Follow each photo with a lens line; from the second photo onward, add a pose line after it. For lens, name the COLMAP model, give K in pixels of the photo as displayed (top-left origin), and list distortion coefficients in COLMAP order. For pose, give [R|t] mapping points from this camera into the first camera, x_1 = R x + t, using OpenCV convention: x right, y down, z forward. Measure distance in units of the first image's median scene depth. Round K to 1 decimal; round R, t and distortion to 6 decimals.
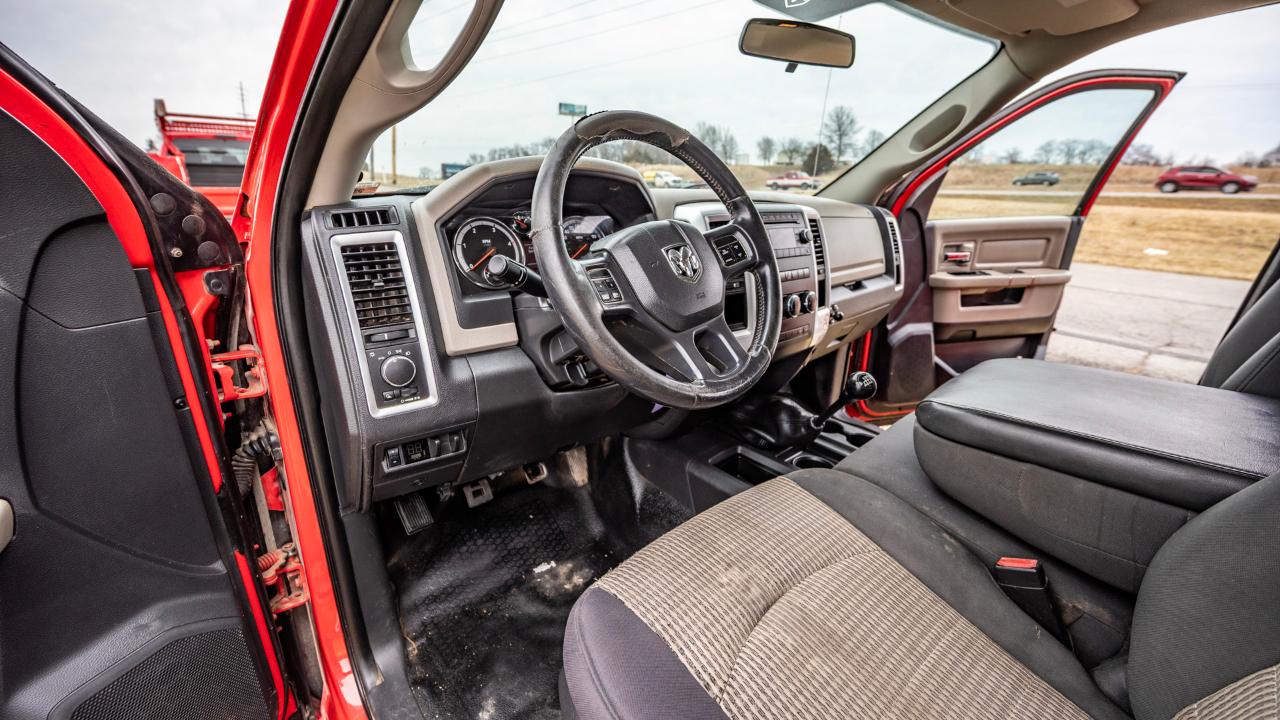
lens RADIAL K [[511.1, 0, 640.0], [0, 511.1, 360.0], [0, 0, 1]] dist [-0.005806, 0.000018]
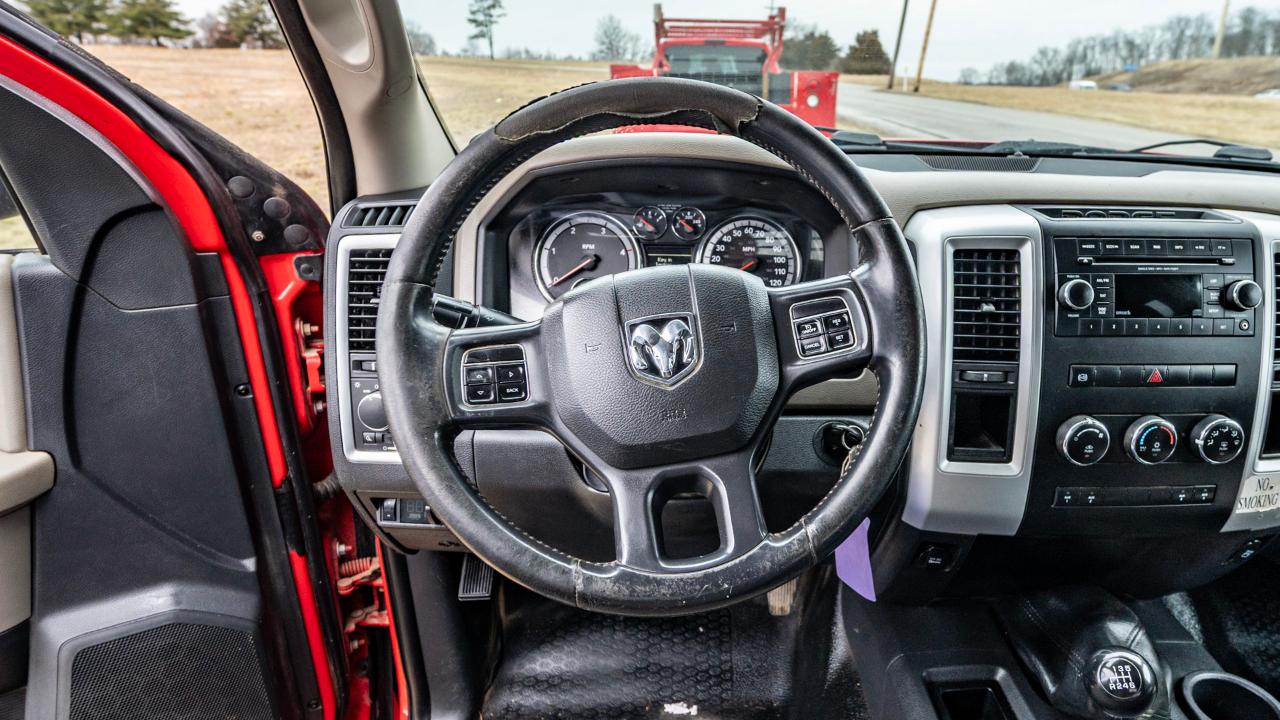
lens RADIAL K [[740.7, 0, 739.6], [0, 740.7, 370.0], [0, 0, 1]] dist [0.001234, 0.000803]
pose [[0.792091, 0.213175, -0.571969, 0.373059], [-0.197877, 0.976108, 0.089768, -0.154281], [0.577439, 0.042075, 0.815349, 0.228760]]
